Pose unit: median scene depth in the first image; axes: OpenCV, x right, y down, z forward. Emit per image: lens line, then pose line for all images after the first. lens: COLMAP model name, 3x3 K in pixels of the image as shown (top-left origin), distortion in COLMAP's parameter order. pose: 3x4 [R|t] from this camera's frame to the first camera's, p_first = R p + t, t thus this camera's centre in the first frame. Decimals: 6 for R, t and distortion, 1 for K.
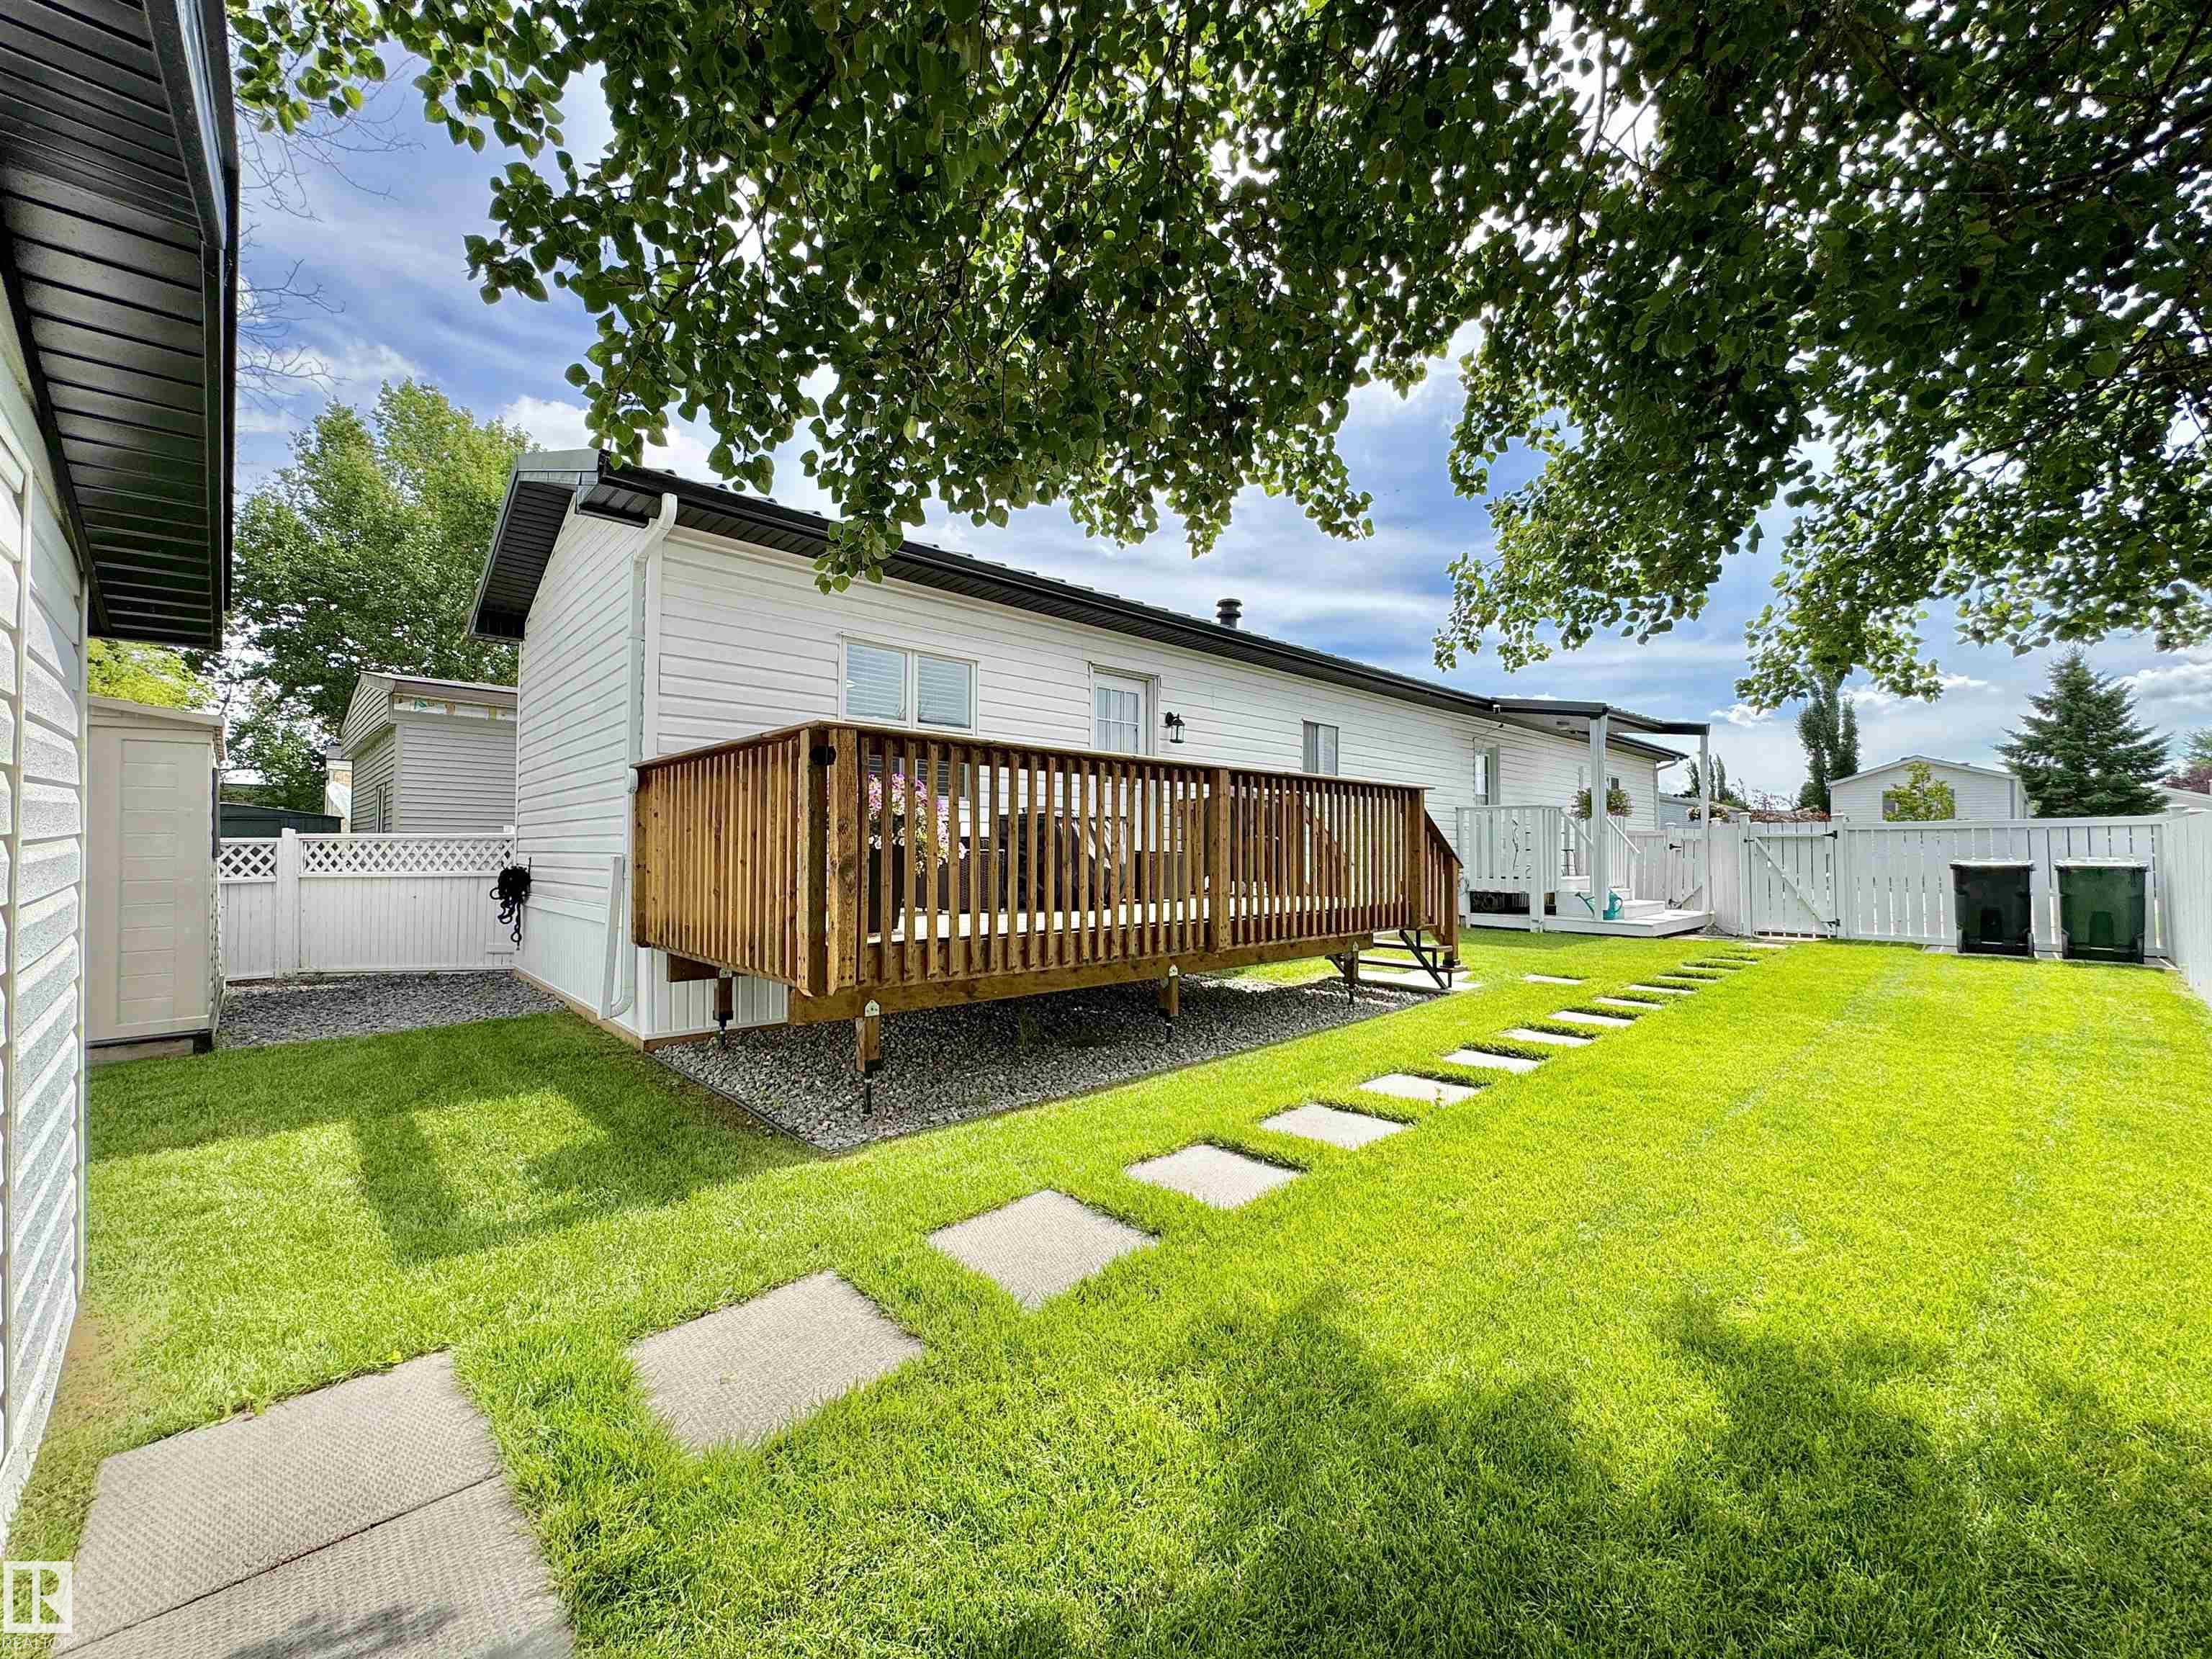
lens RADIAL K [[893.4, 0, 1108.7], [0, 893.4, 822.1], [0, 0, 1]] dist [-0.001137, 0.000094]
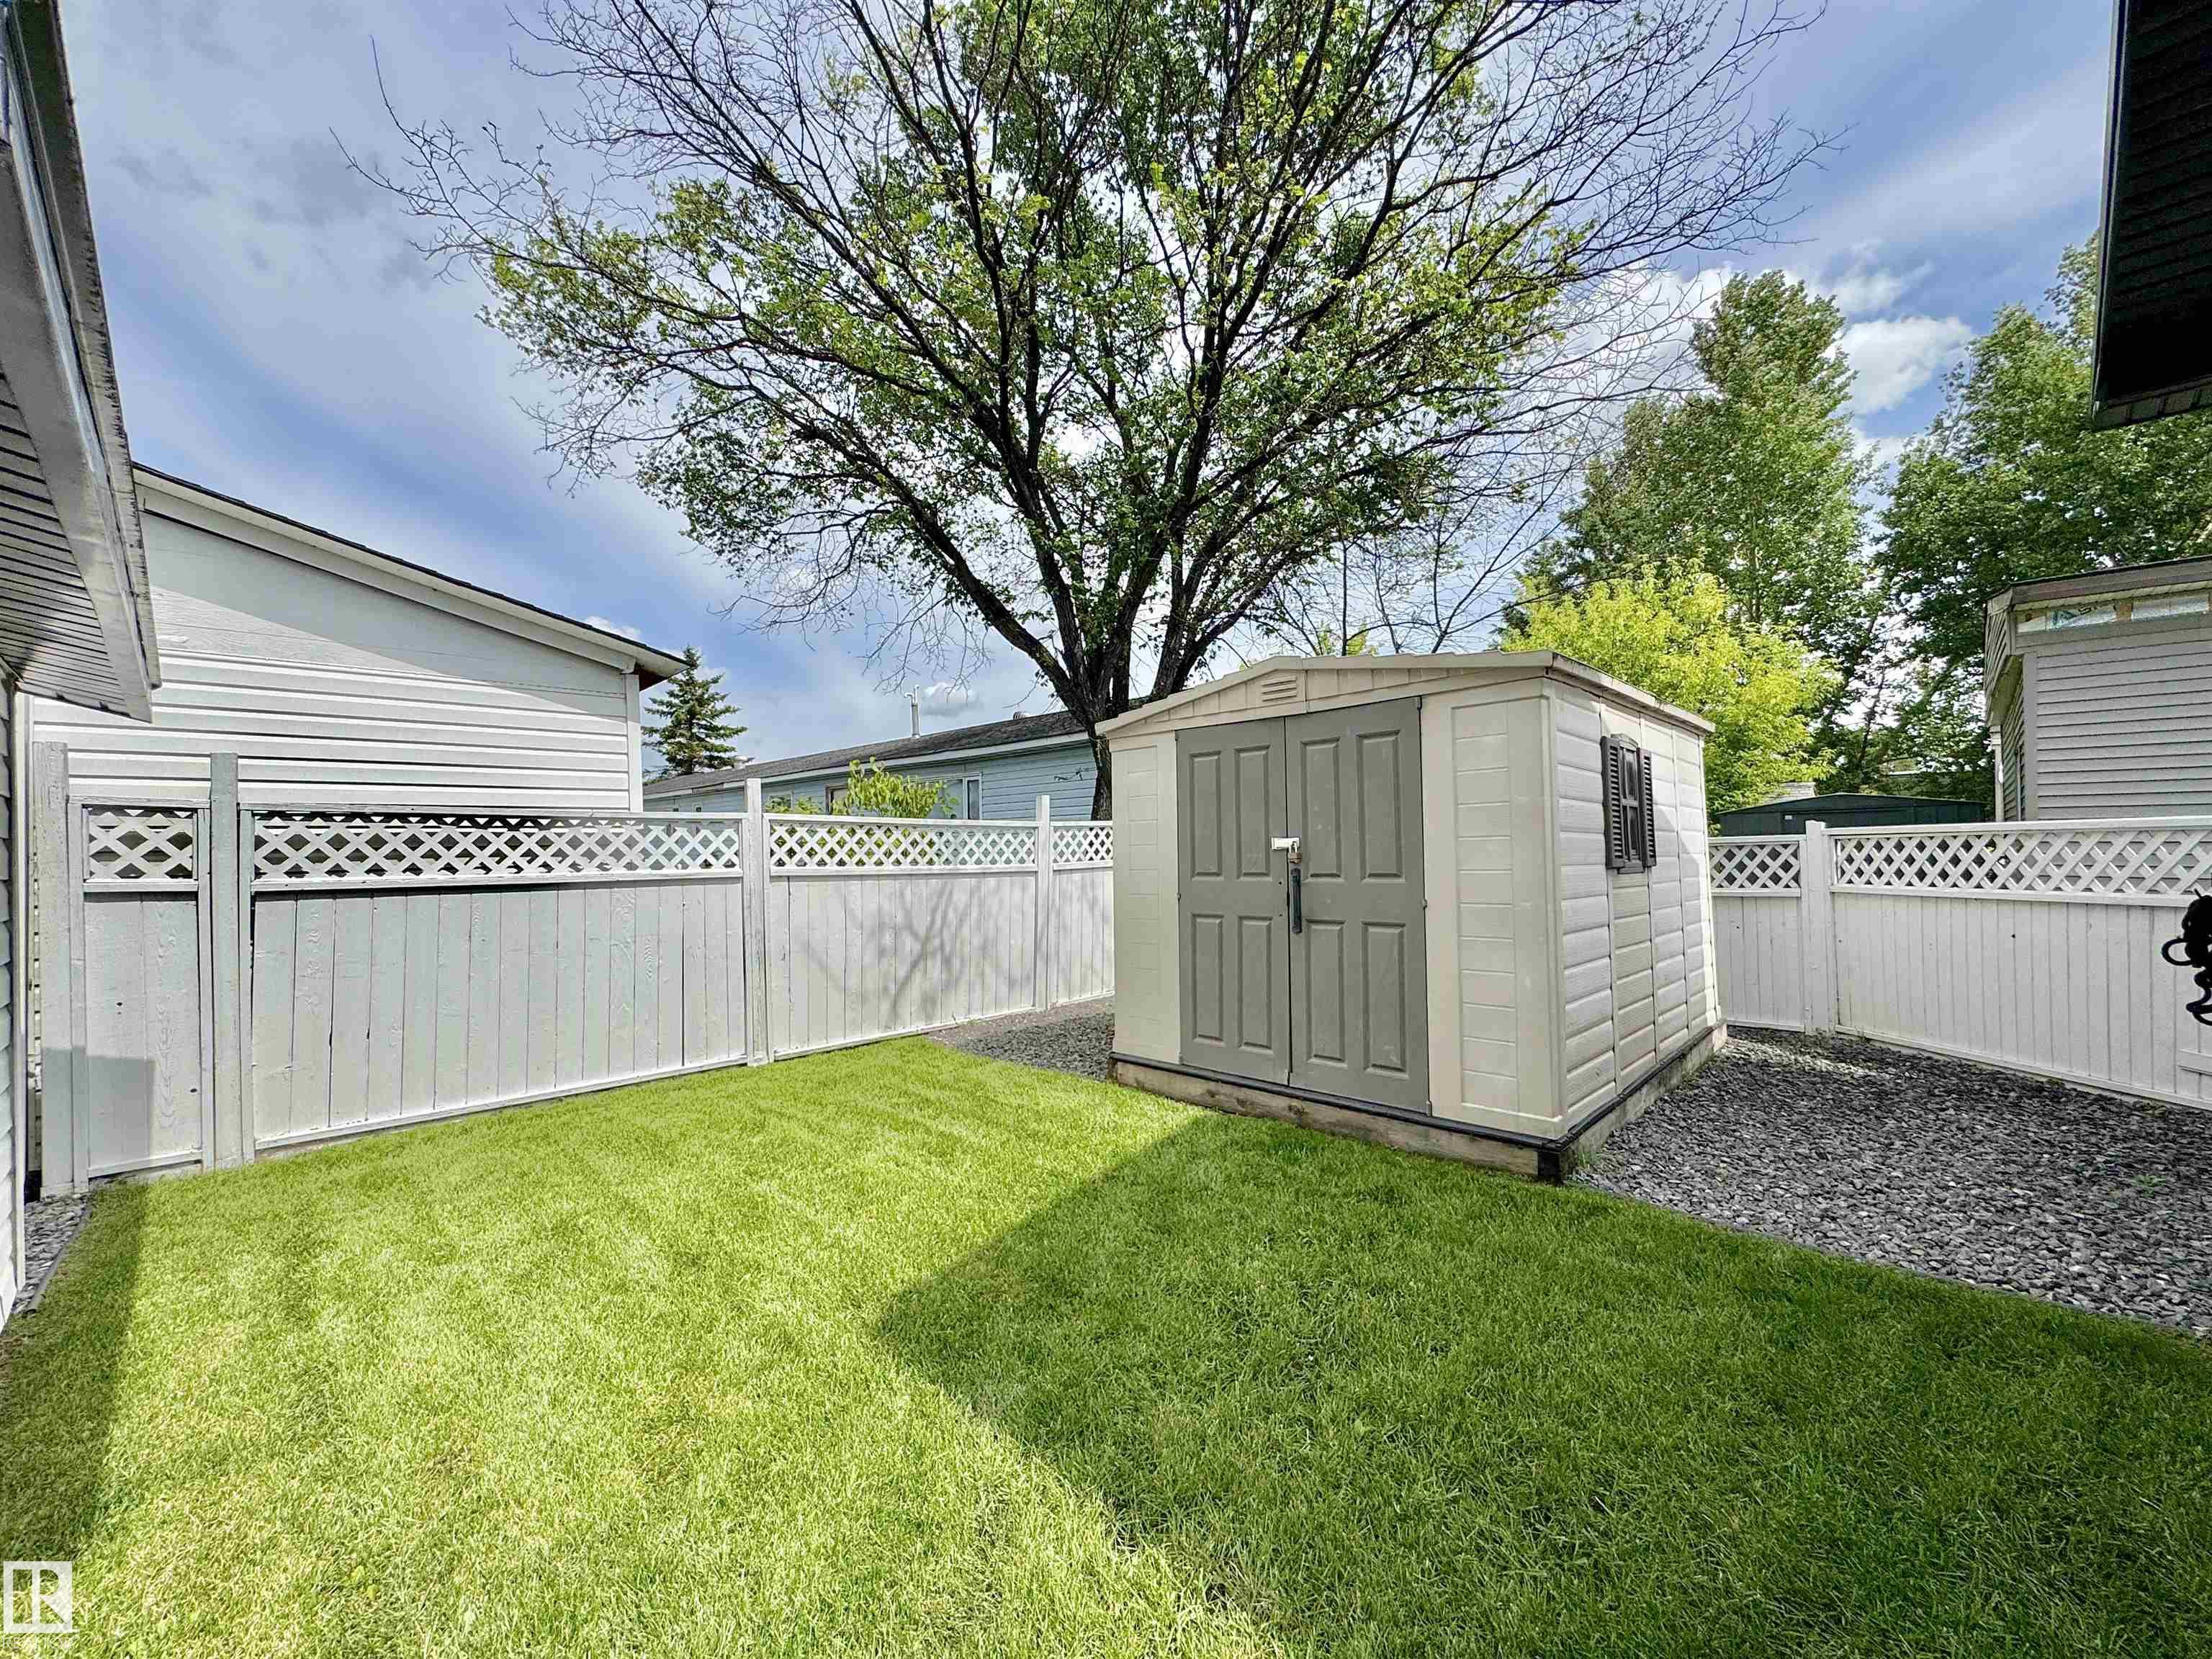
lens RADIAL K [[889.3, 0, 1106.0], [0, 889.3, 829.5], [0, 0, 1]] dist [-0.004042, -0.000349]
pose [[0.029555, -0.022510, -0.999310, -0.243981], [0.039119, 0.999007, -0.021346, 0.007234], [0.998797, -0.038461, 0.030406, 0.424822]]
